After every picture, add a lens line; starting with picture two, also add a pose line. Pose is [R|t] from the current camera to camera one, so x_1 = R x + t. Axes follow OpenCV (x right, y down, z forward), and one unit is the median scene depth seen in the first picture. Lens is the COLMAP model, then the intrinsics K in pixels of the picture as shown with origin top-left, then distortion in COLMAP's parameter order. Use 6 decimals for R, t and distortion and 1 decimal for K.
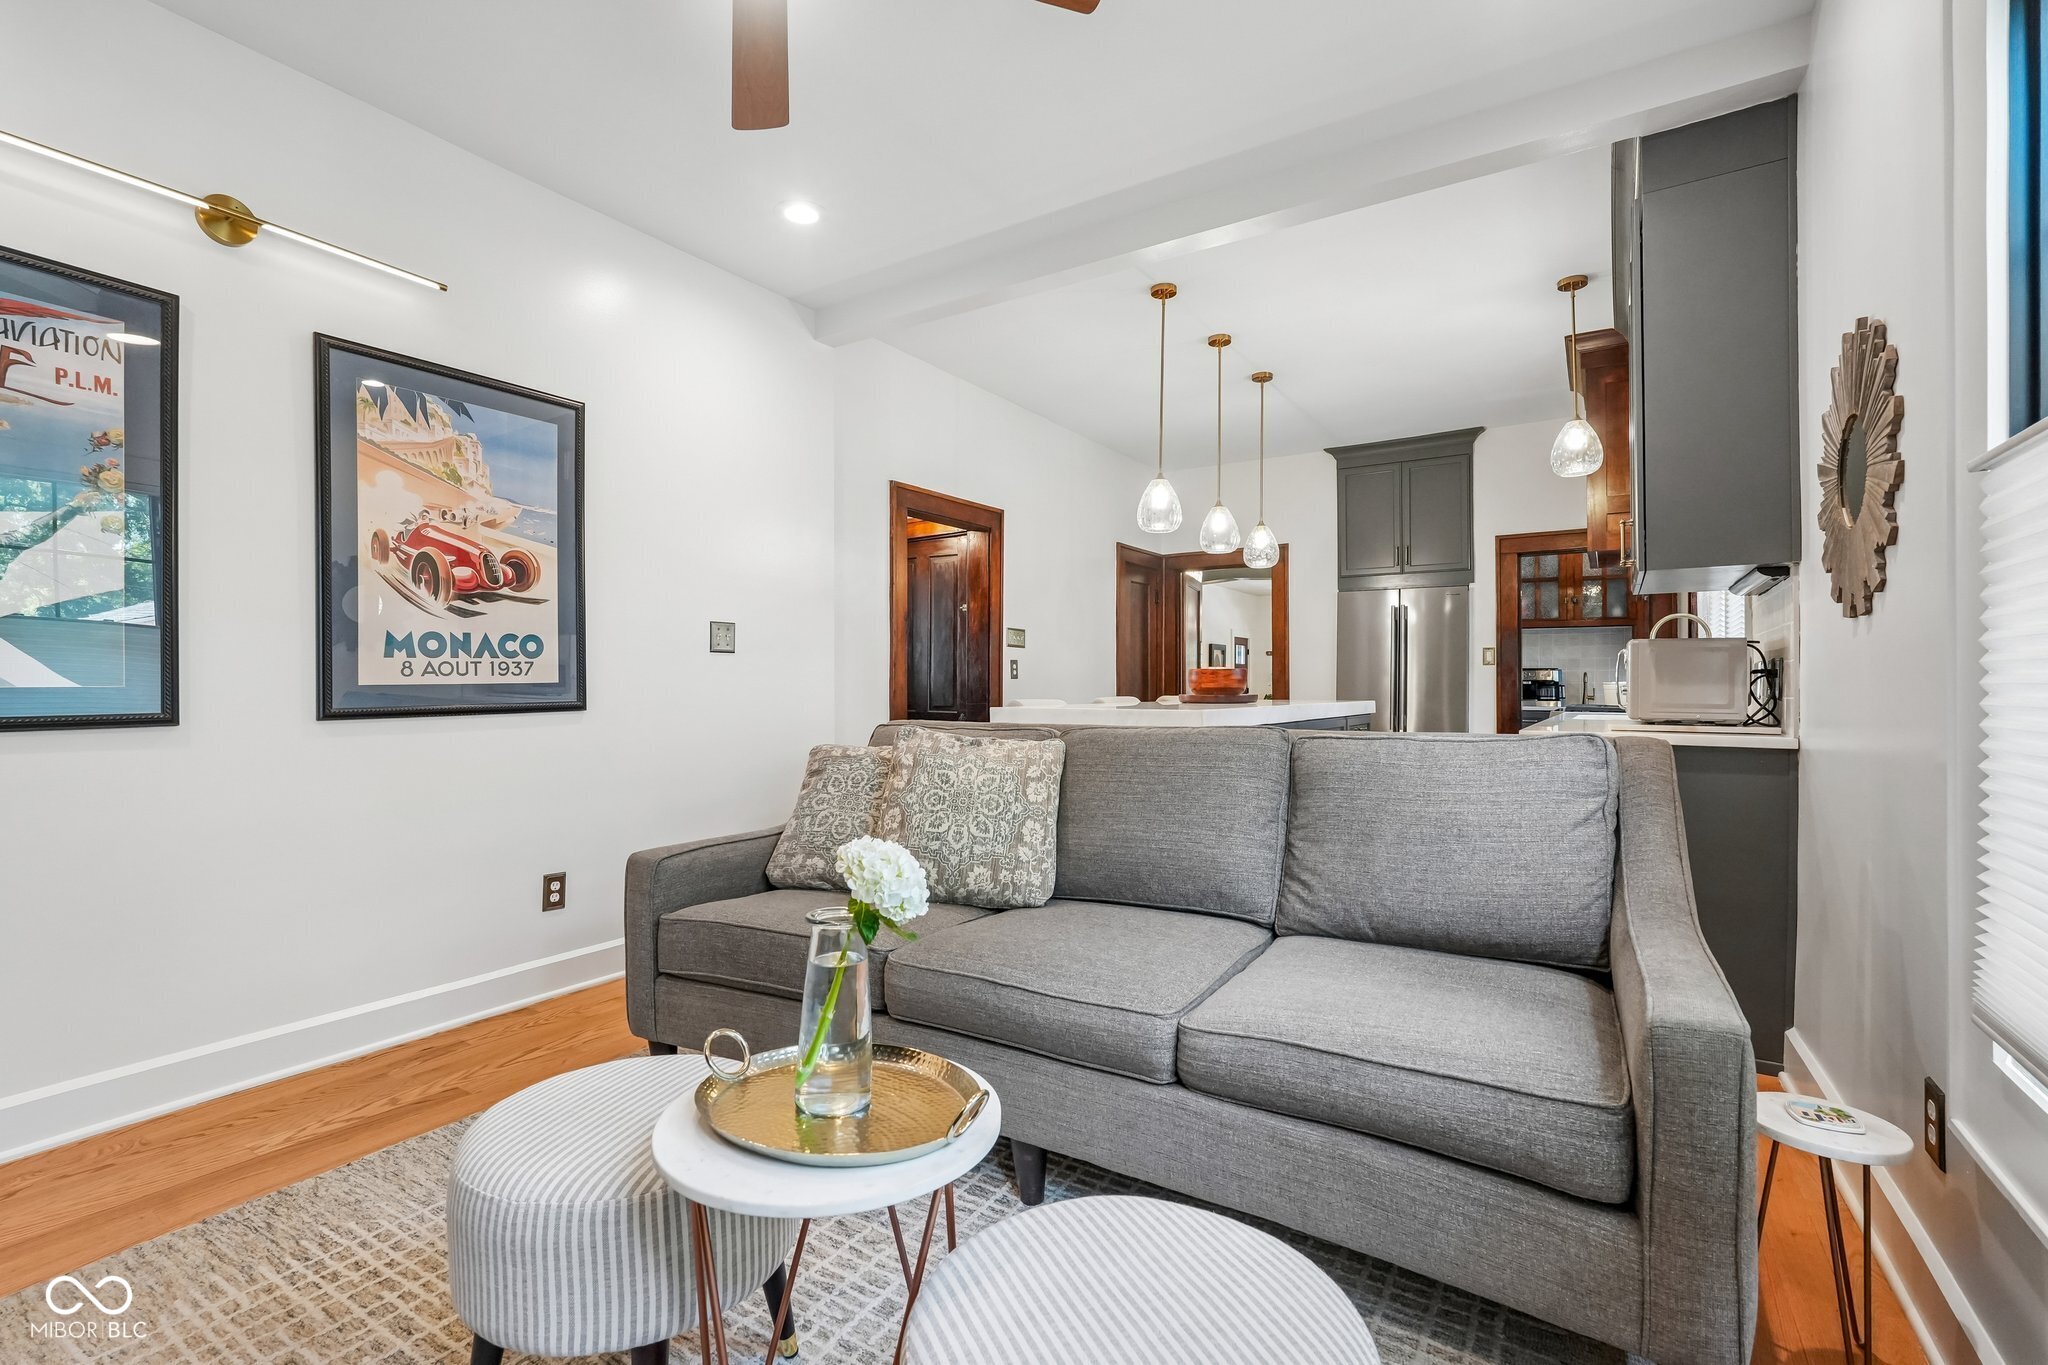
lens RADIAL K [[915.8, 0, 1019.5], [0, 915.8, 682.3], [0, 0, 1]] dist [-0.014371, 0.008500]
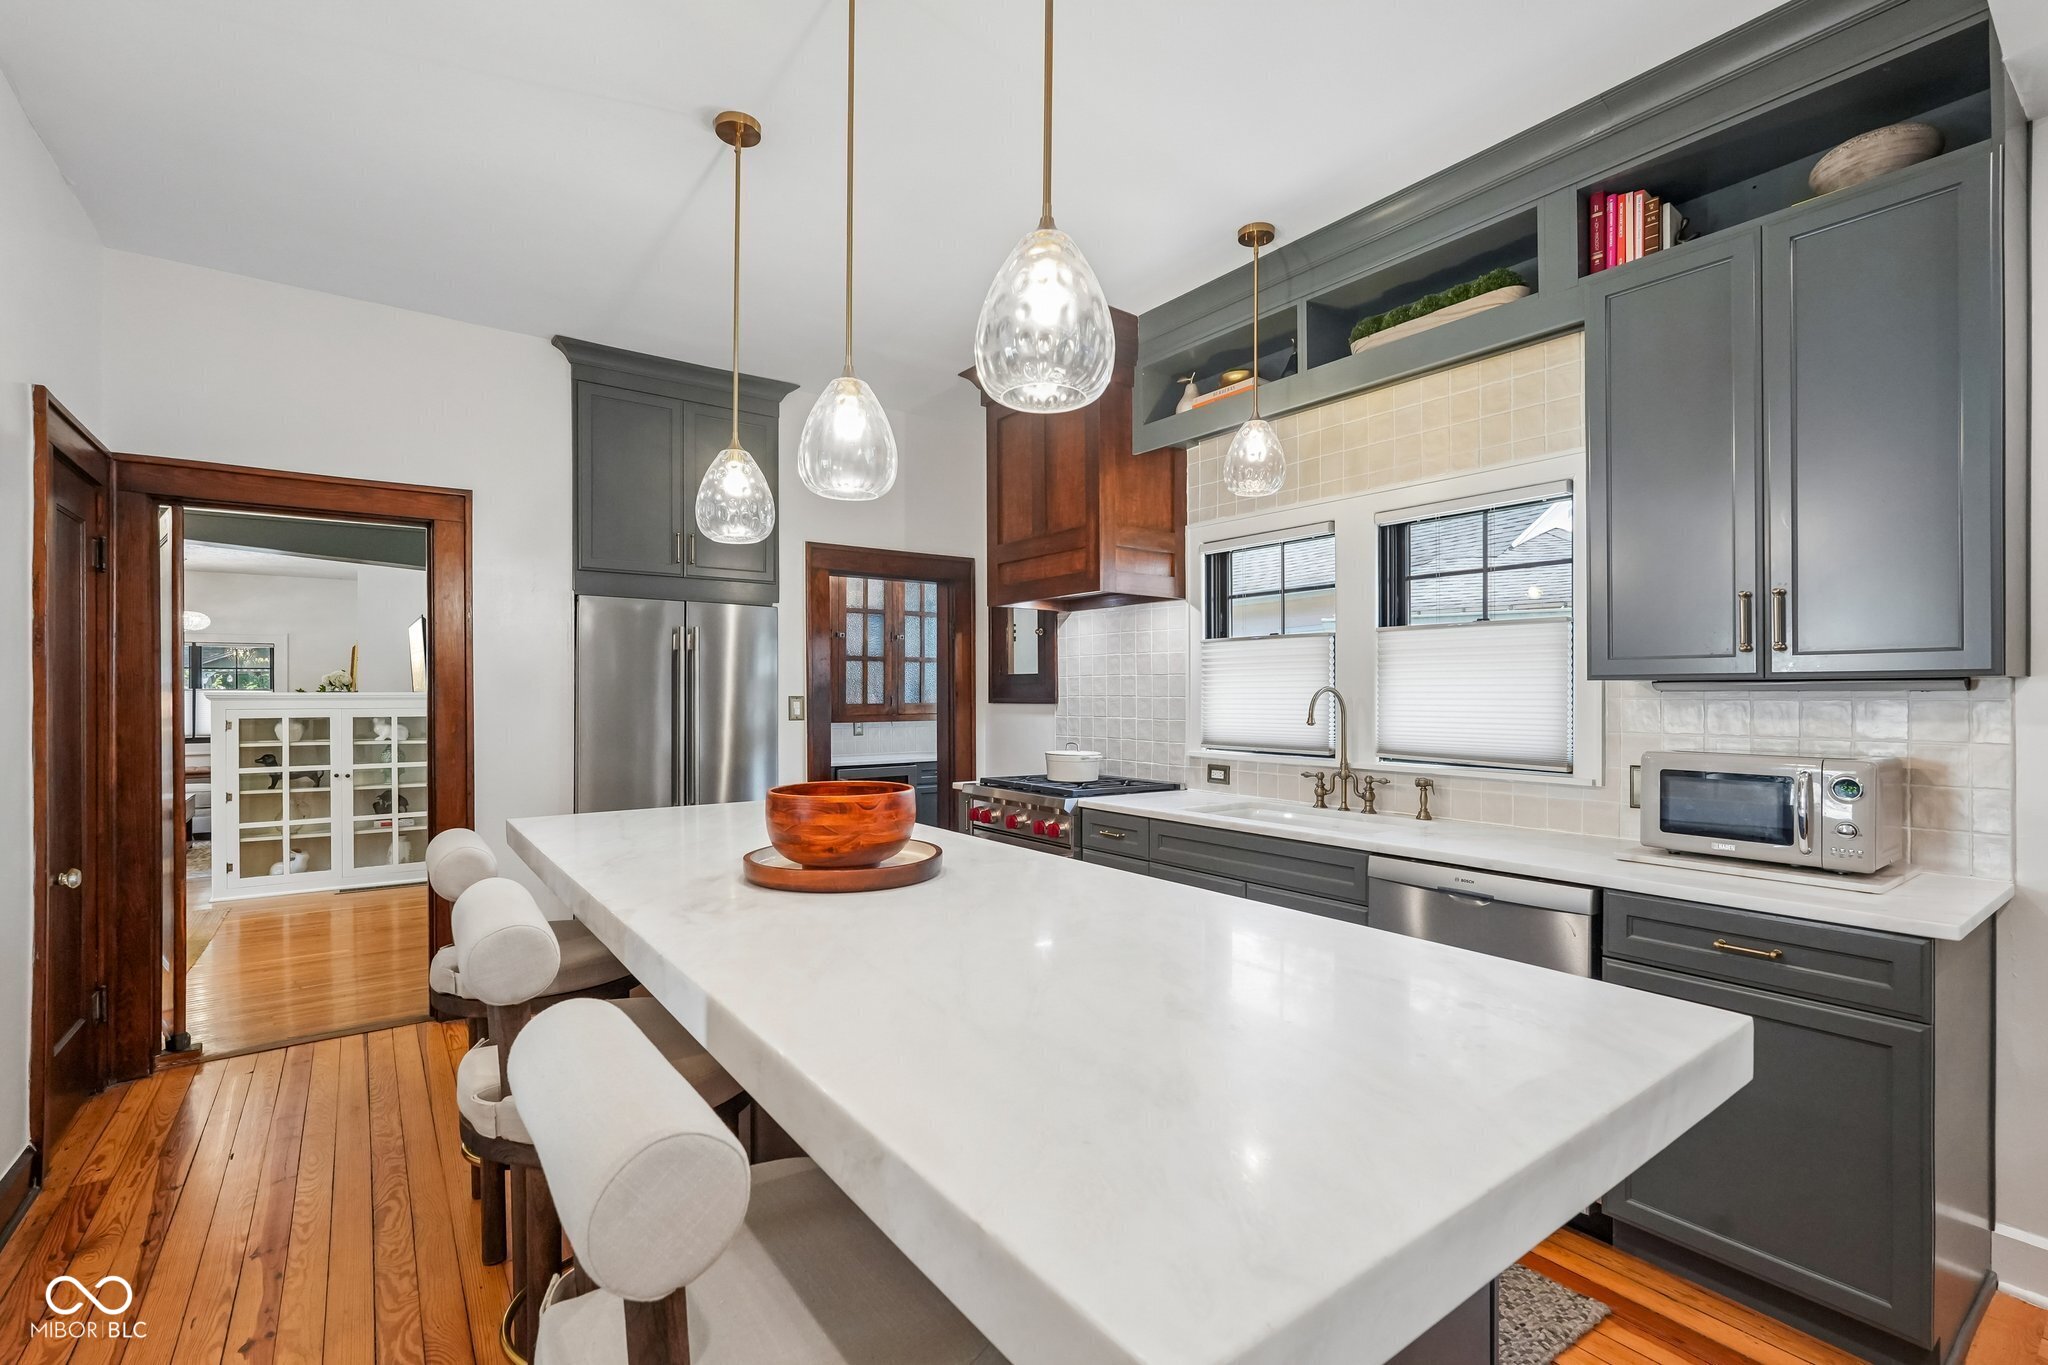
lens RADIAL K [[910.7, 0, 1019.7], [0, 910.7, 701.0], [0, 0, 1]] dist [-0.020290, 0.009641]
pose [[0.346525, -0.009278, 0.937995, -0.095001], [-0.004074, 0.999927, 0.011395, -0.043132], [-0.938032, -0.007770, 0.346462, 0.587971]]
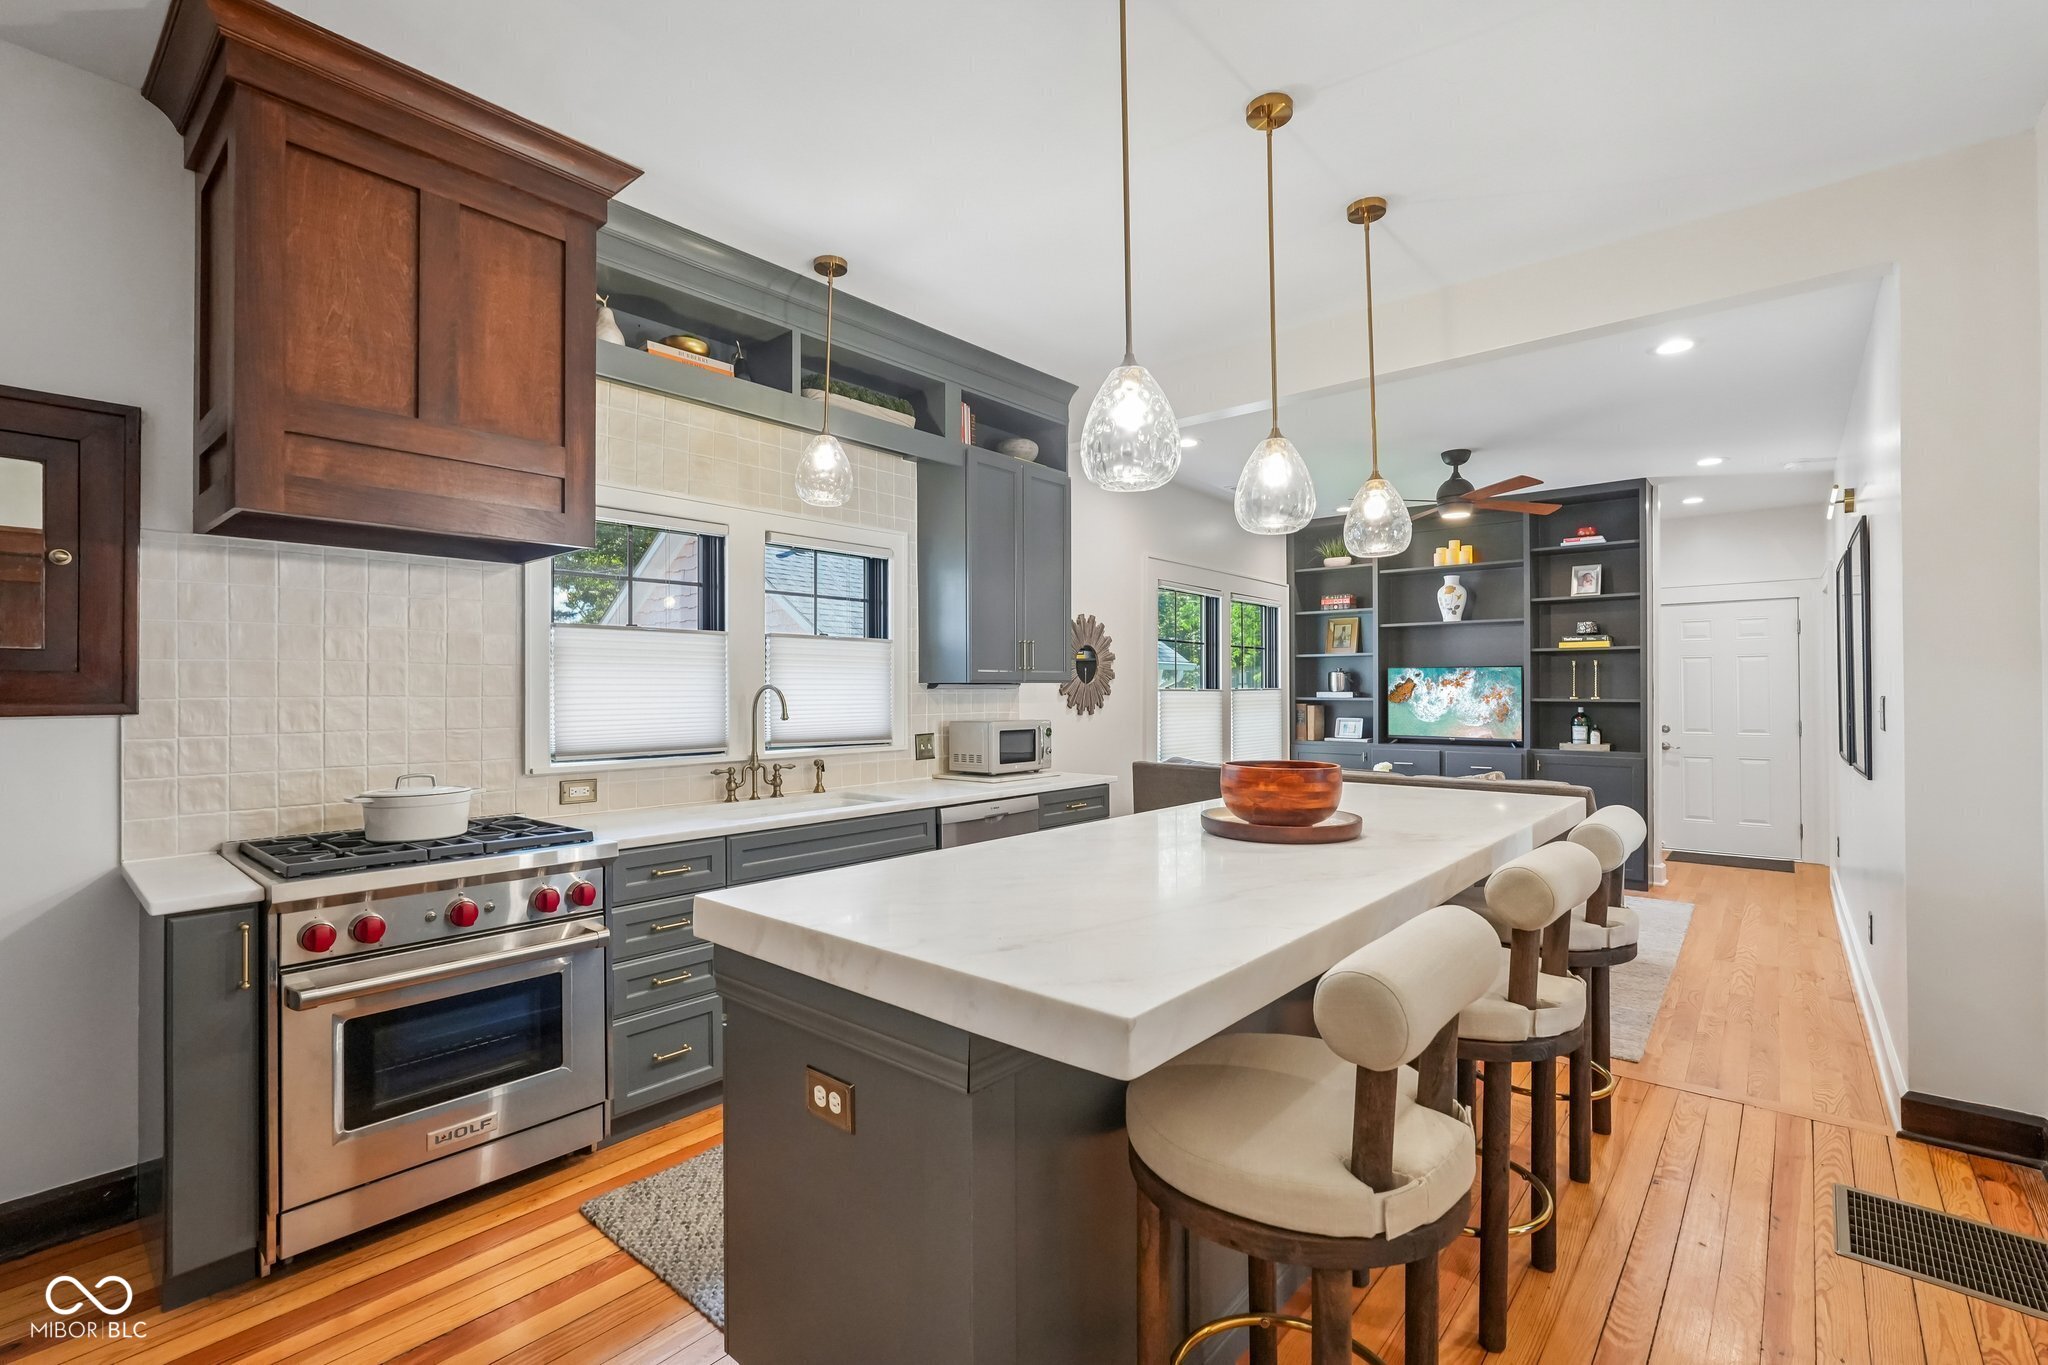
lens RADIAL K [[905.5, 0, 1024.0], [0, 905.5, 682.5], [0, 0, 1]] dist [-0.016236, 0.007722]
pose [[-0.991495, 0.004229, 0.130076, 0.214364], [0.002436, 0.999900, -0.013935, -0.039197], [-0.130122, -0.013500, -0.991406, 1.117884]]
